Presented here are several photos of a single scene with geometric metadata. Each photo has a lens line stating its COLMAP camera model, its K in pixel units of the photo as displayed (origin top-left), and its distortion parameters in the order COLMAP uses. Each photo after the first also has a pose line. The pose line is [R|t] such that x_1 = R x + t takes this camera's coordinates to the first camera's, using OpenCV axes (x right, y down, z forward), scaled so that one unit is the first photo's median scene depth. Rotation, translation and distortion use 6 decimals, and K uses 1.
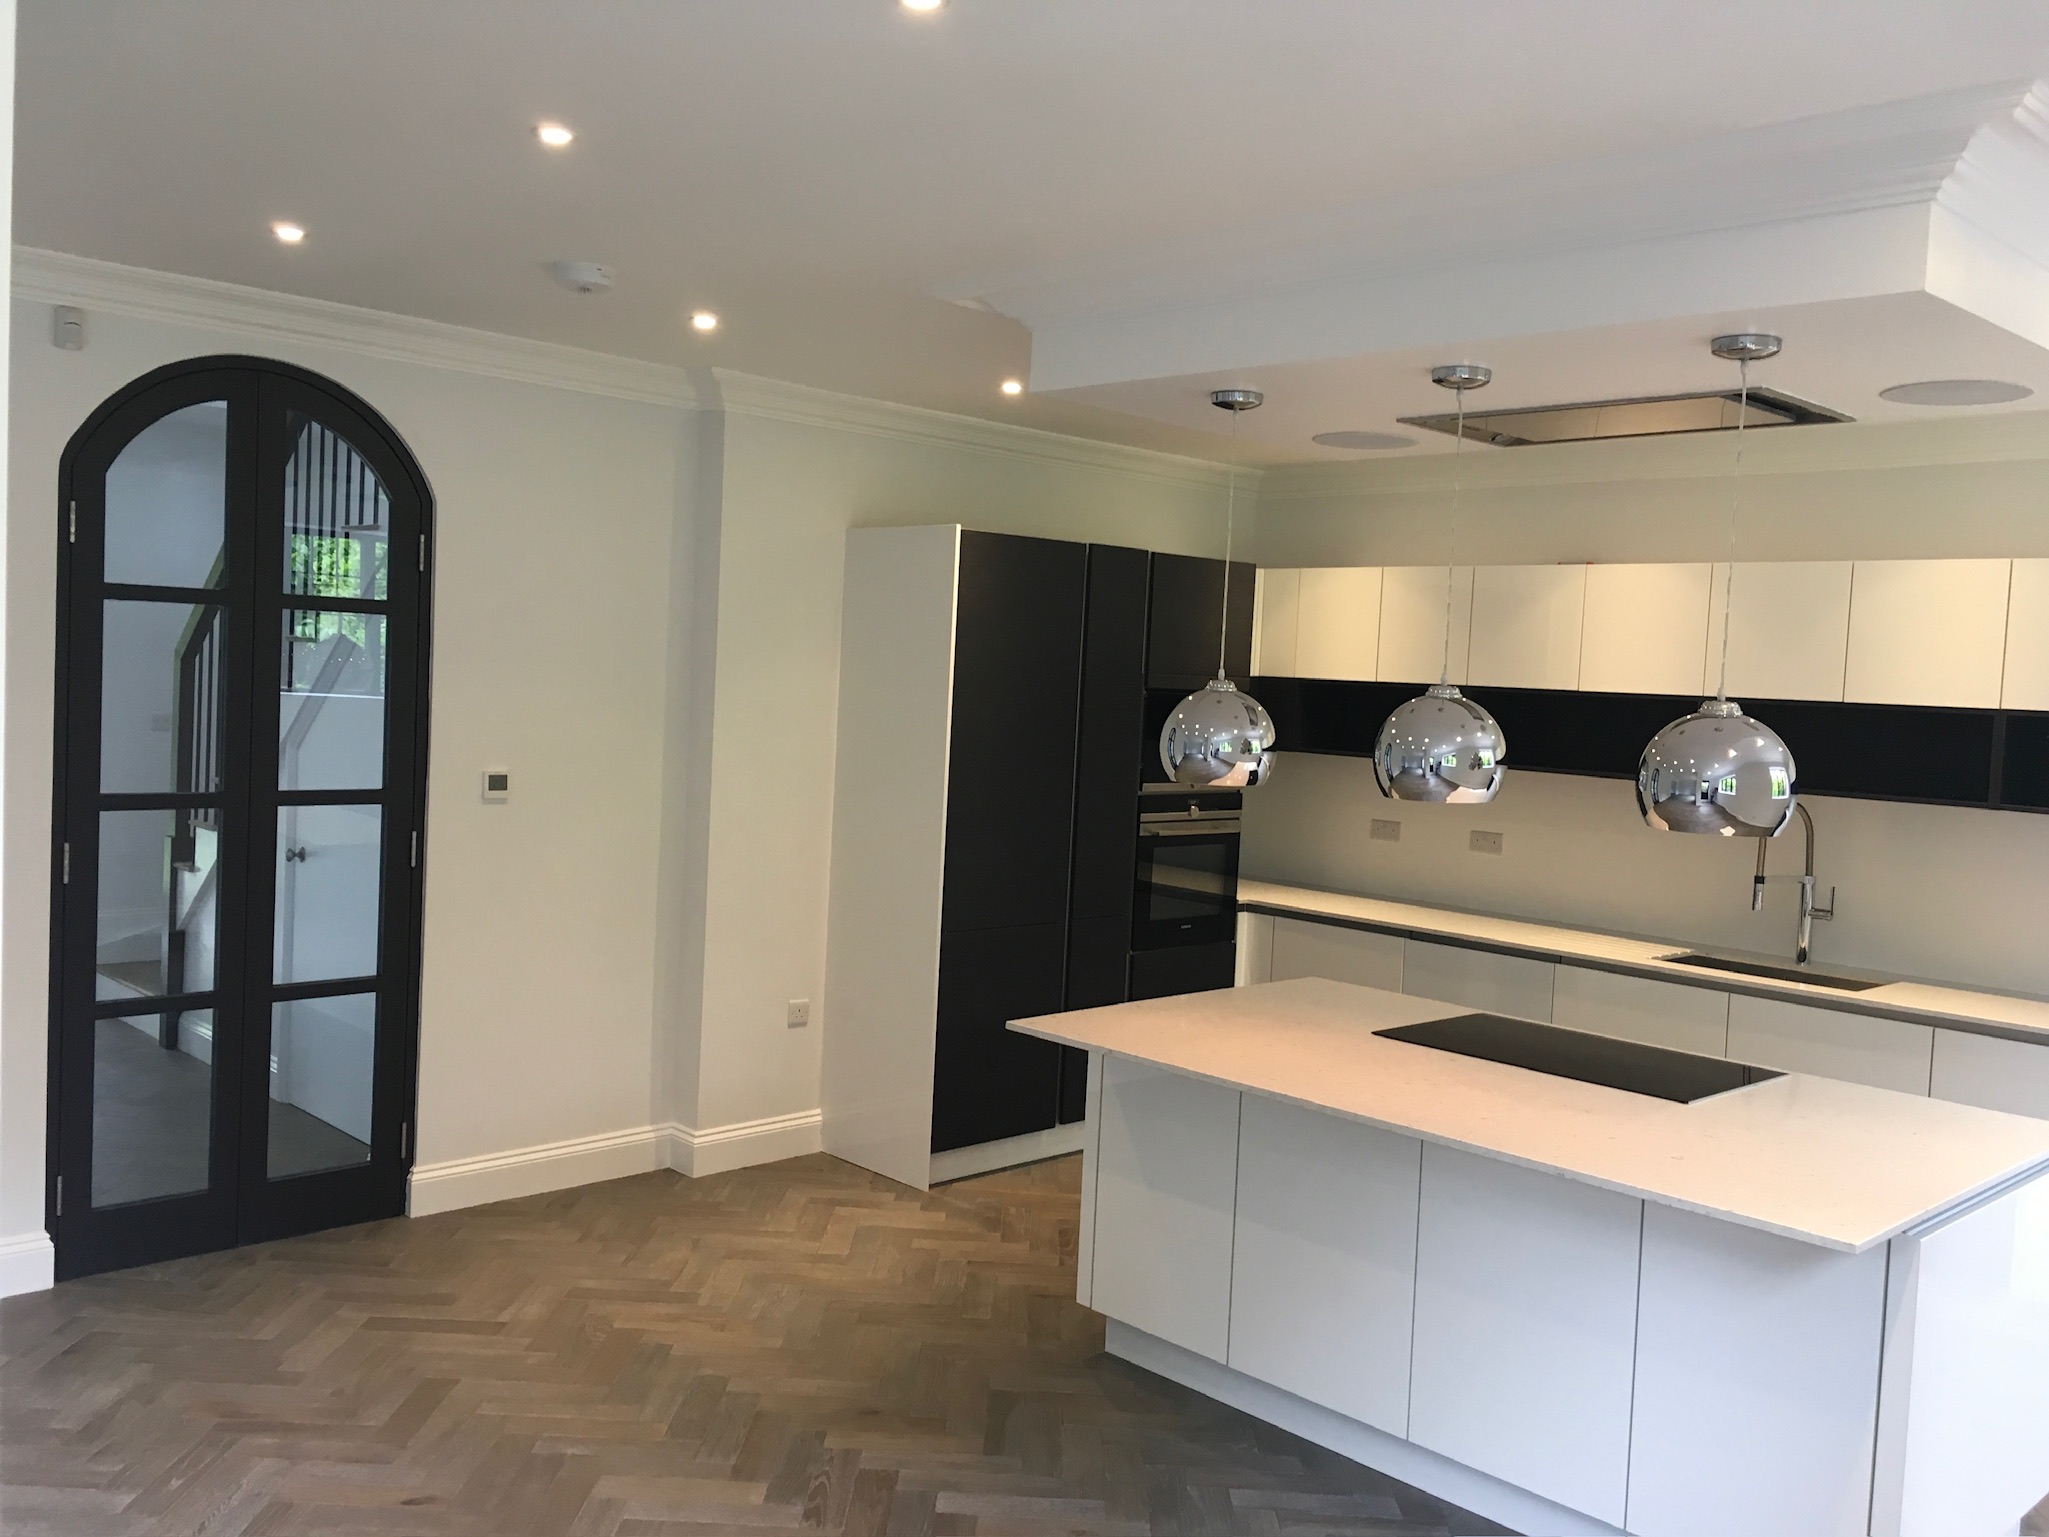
lens RADIAL K [[1743.5, 0, 1016.5], [0, 1743.5, 762.5], [0, 0, 1]] dist [0.081004, -0.104051]
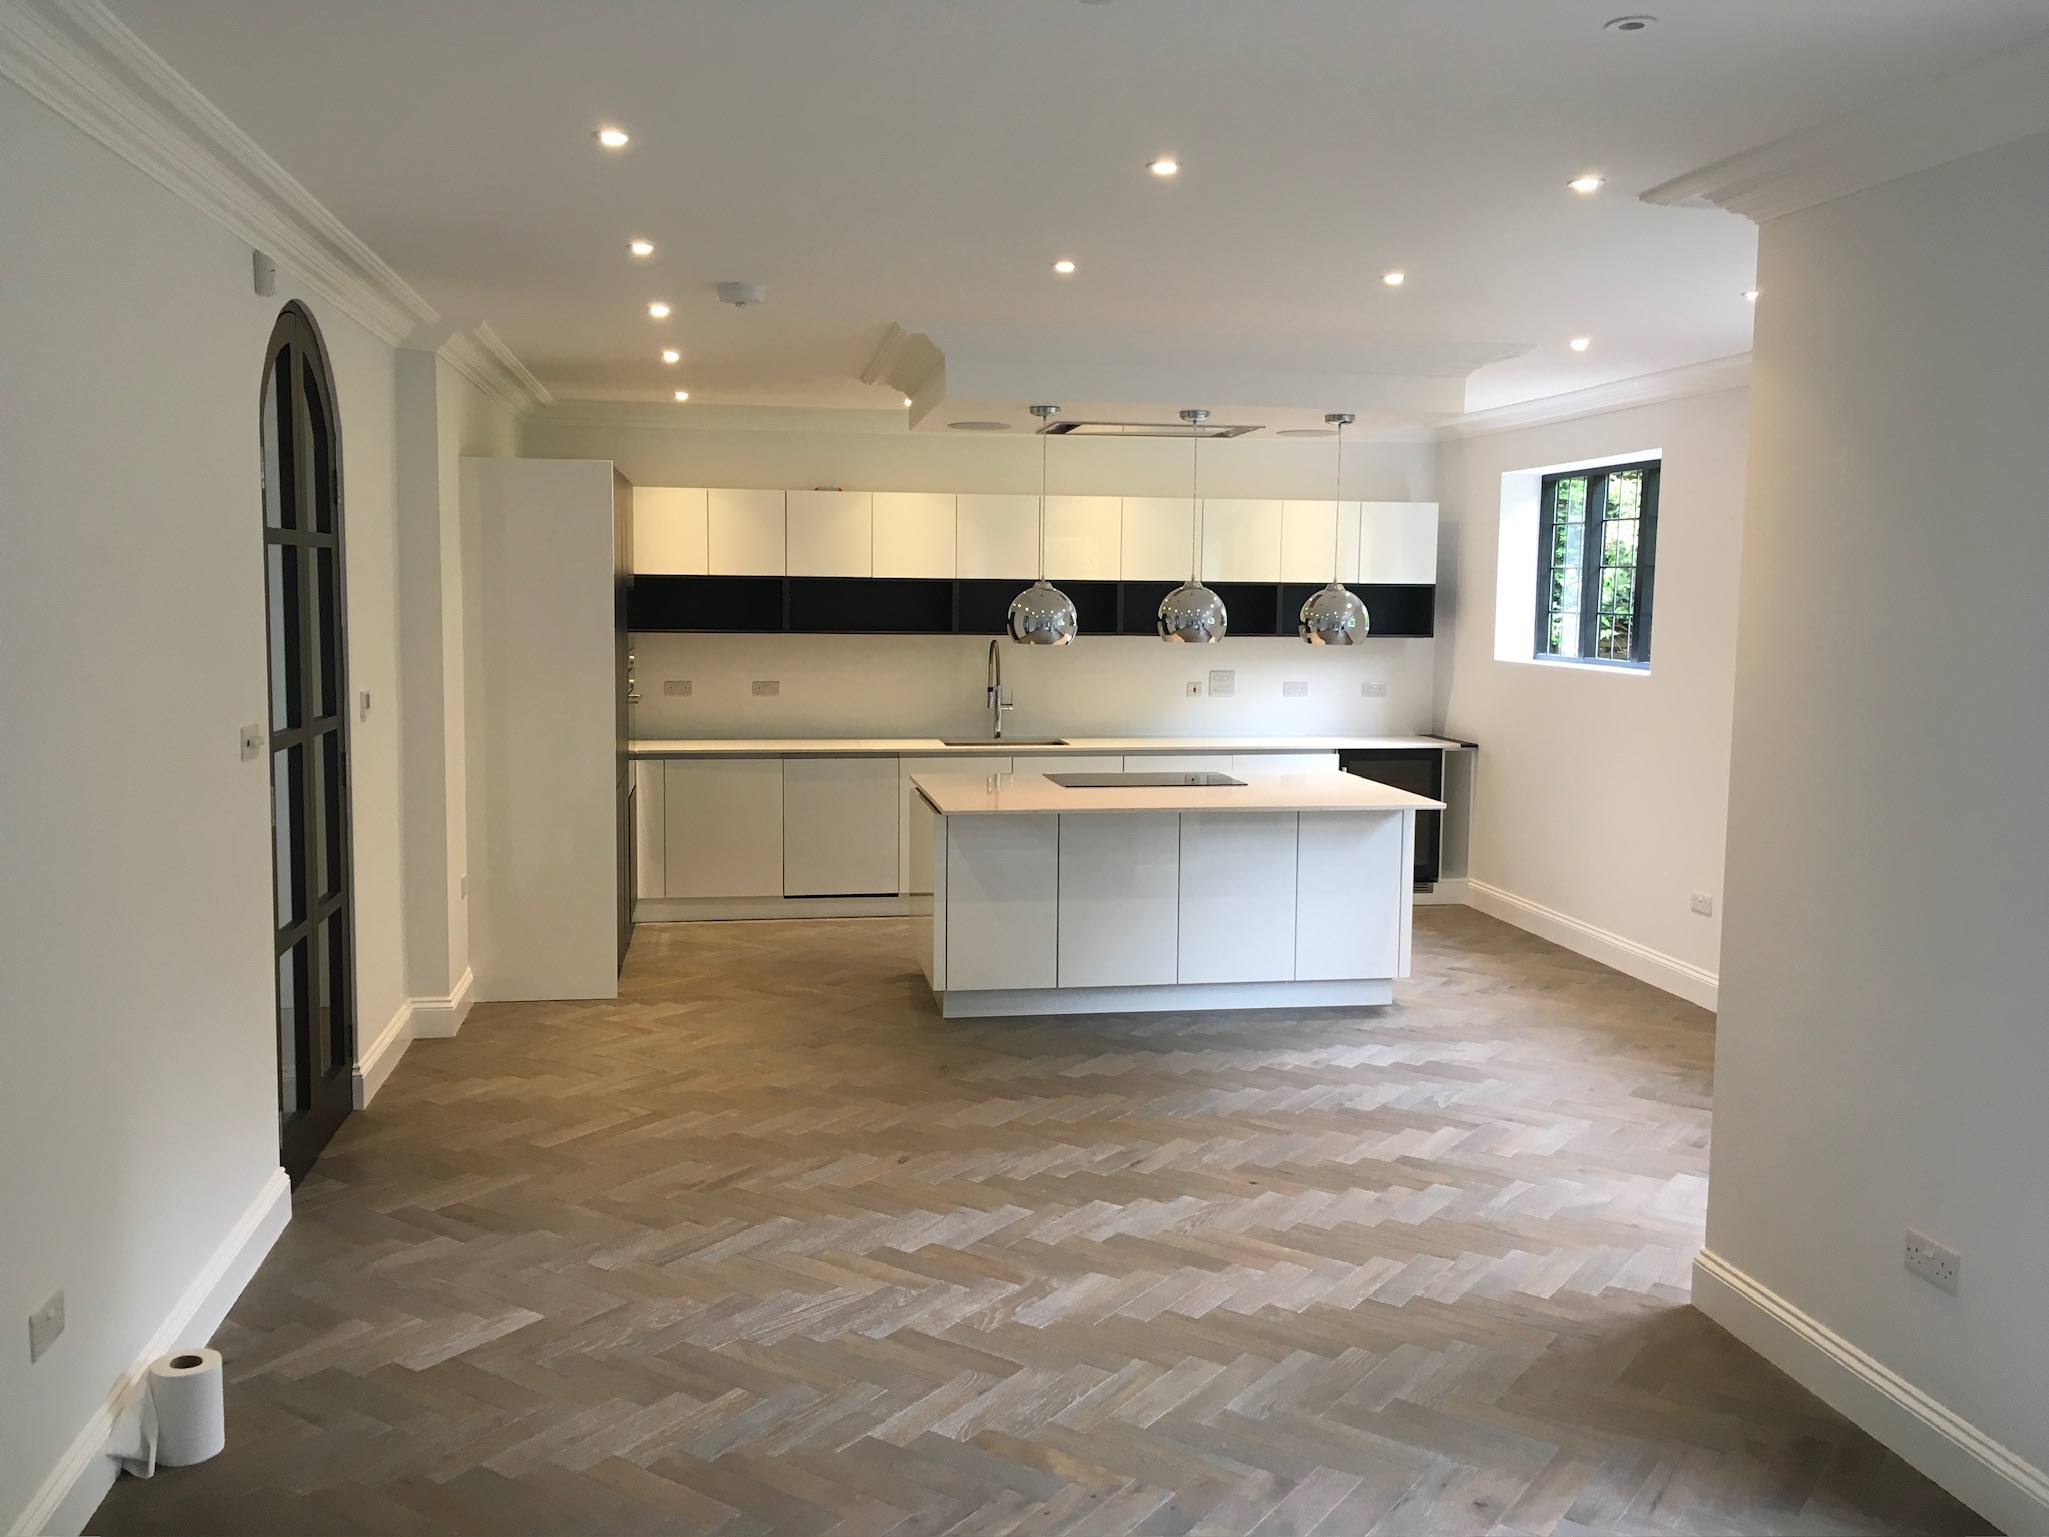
lens RADIAL K [[1743.5, 0, 1016.5], [0, 1743.5, 762.5], [0, 0, 1]] dist [0.081004, -0.104051]
pose [[0.562925, -0.124315, 0.817105, -1.148496], [0.060591, 0.992171, 0.109207, -0.053759], [-0.824284, -0.011966, 0.566050, 0.075904]]
